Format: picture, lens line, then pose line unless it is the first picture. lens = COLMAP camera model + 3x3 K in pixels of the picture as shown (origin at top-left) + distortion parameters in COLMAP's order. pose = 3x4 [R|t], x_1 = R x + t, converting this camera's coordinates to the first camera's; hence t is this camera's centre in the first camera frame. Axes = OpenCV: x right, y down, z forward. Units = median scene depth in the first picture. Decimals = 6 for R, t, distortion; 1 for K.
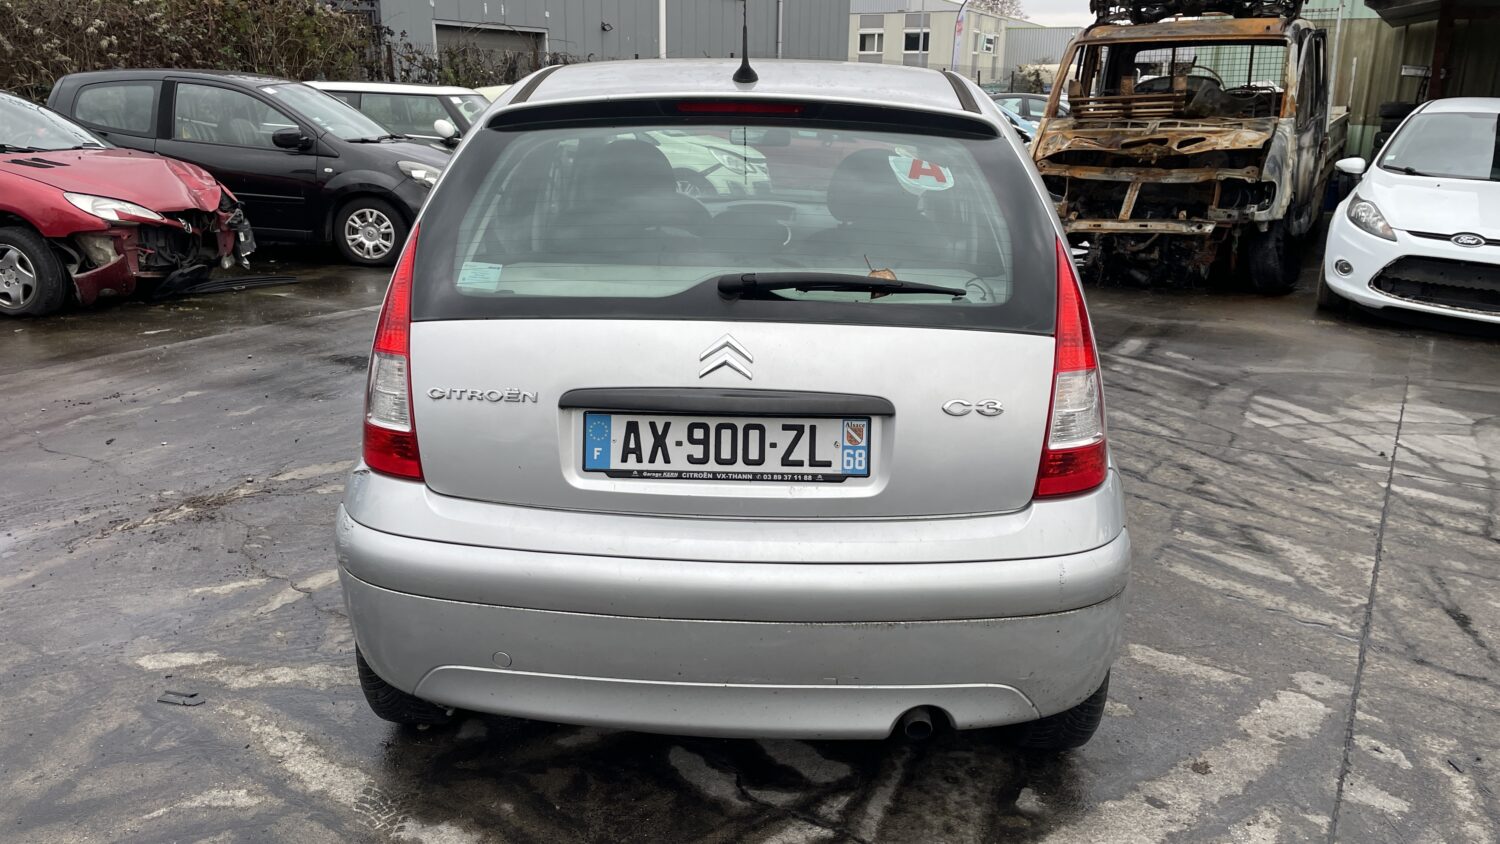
lens RADIAL K [[1077.9, 0, 751.2], [0, 1077.9, 421.5], [0, 0, 1]] dist [0.033823, -0.015916]
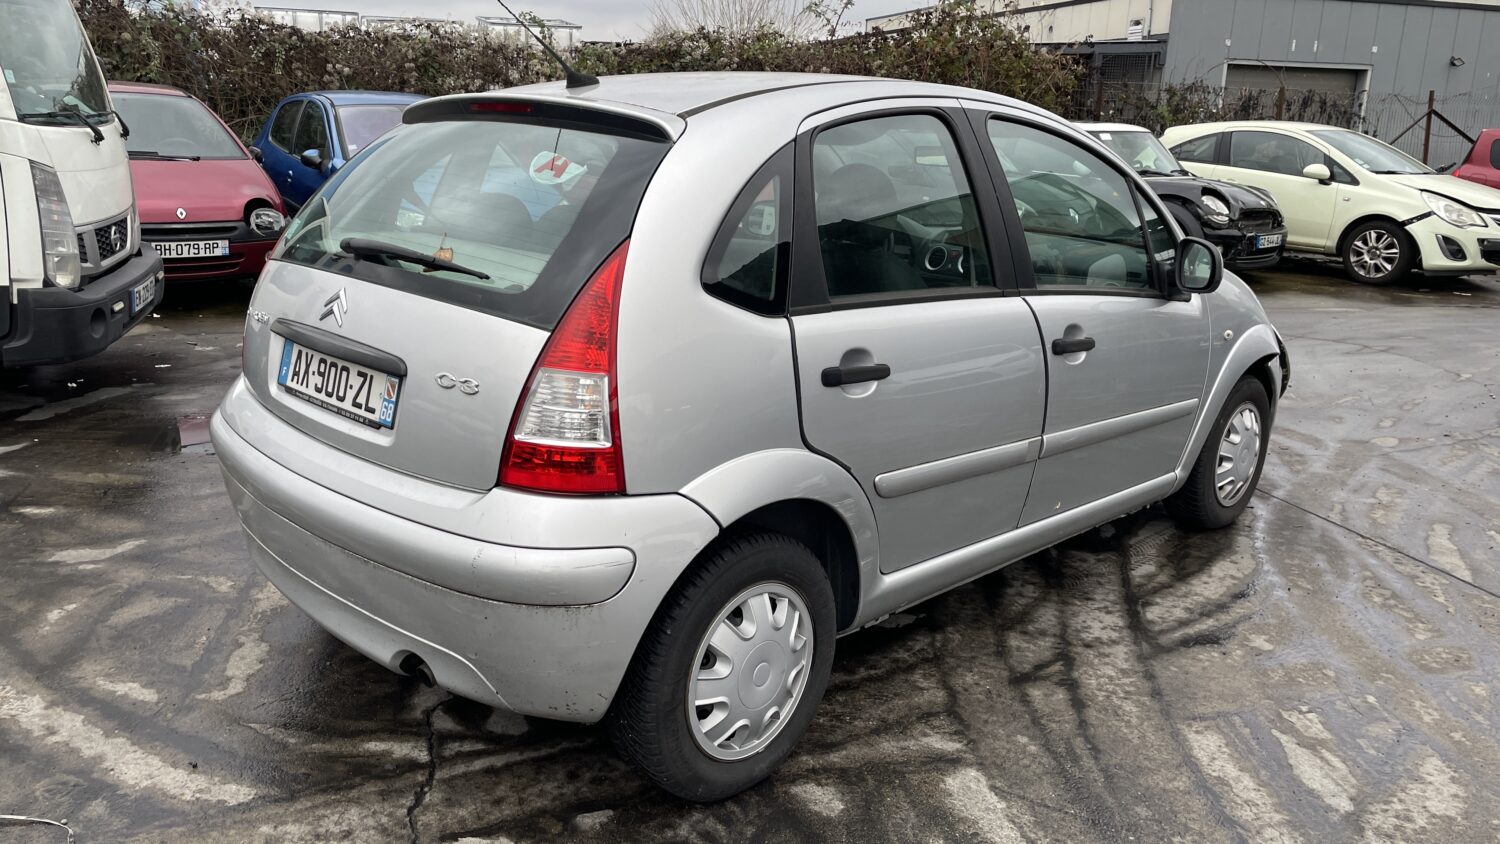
lens RADIAL K [[1077.9, 0, 752.8], [0, 1077.9, 422.3], [0, 0, 1]] dist [0.033823, -0.015916]
pose [[0.751480, 0.185688, -0.633086, 1.091090], [-0.208623, 0.977219, 0.038987, -0.076777], [0.625903, 0.102778, 0.773099, 0.367483]]
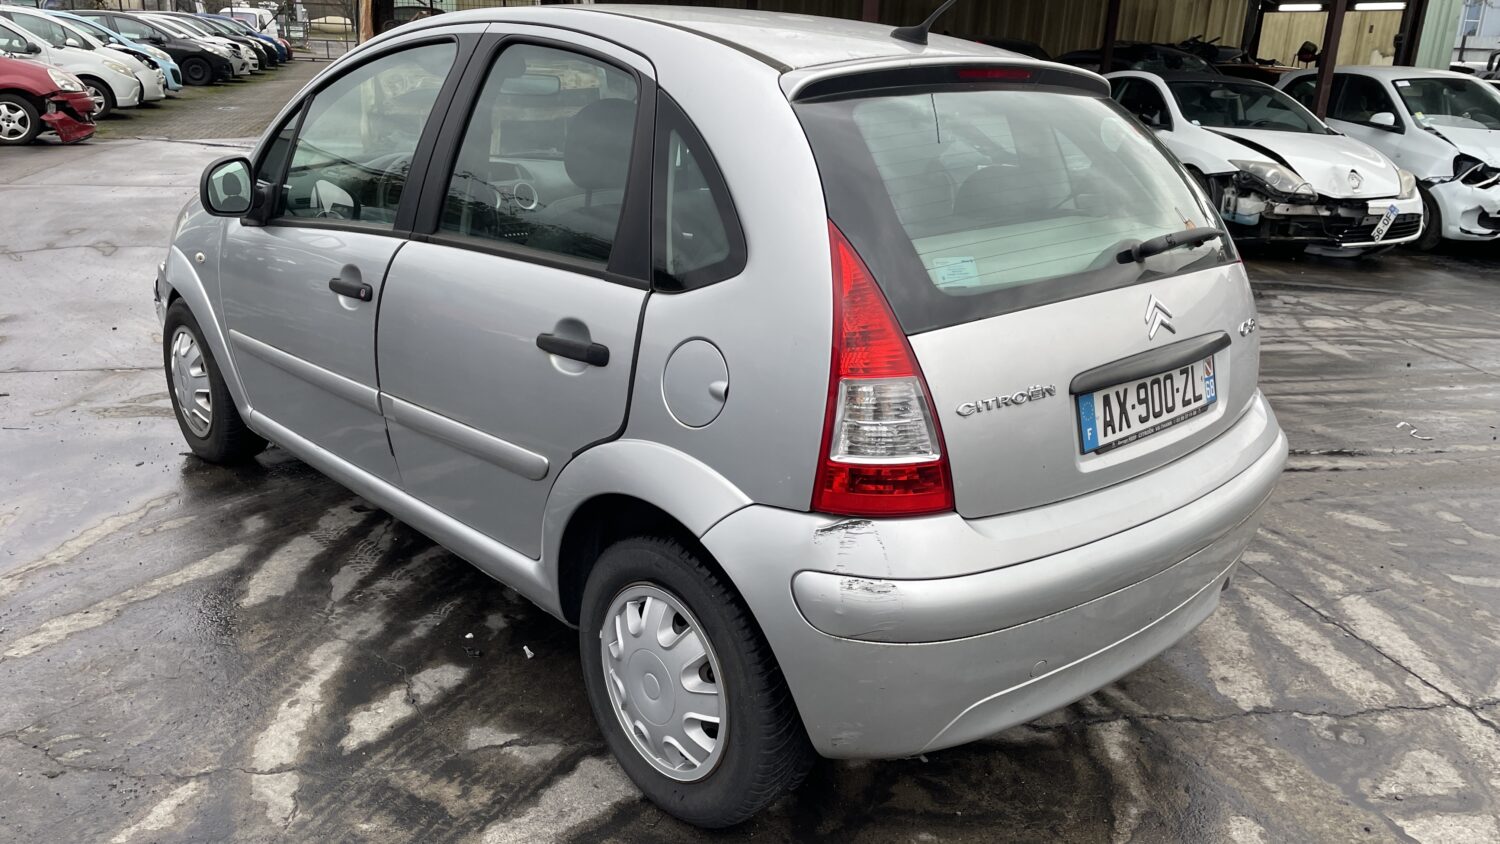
lens RADIAL K [[1077.9, 0, 740.8], [0, 1077.9, 424.7], [0, 0, 1]] dist [0.033823, -0.015916]
pose [[0.712665, -0.213492, 0.668228, -1.035582], [0.171054, 0.976699, 0.129617, -0.162416], [-0.680330, 0.021930, 0.732578, 0.492052]]
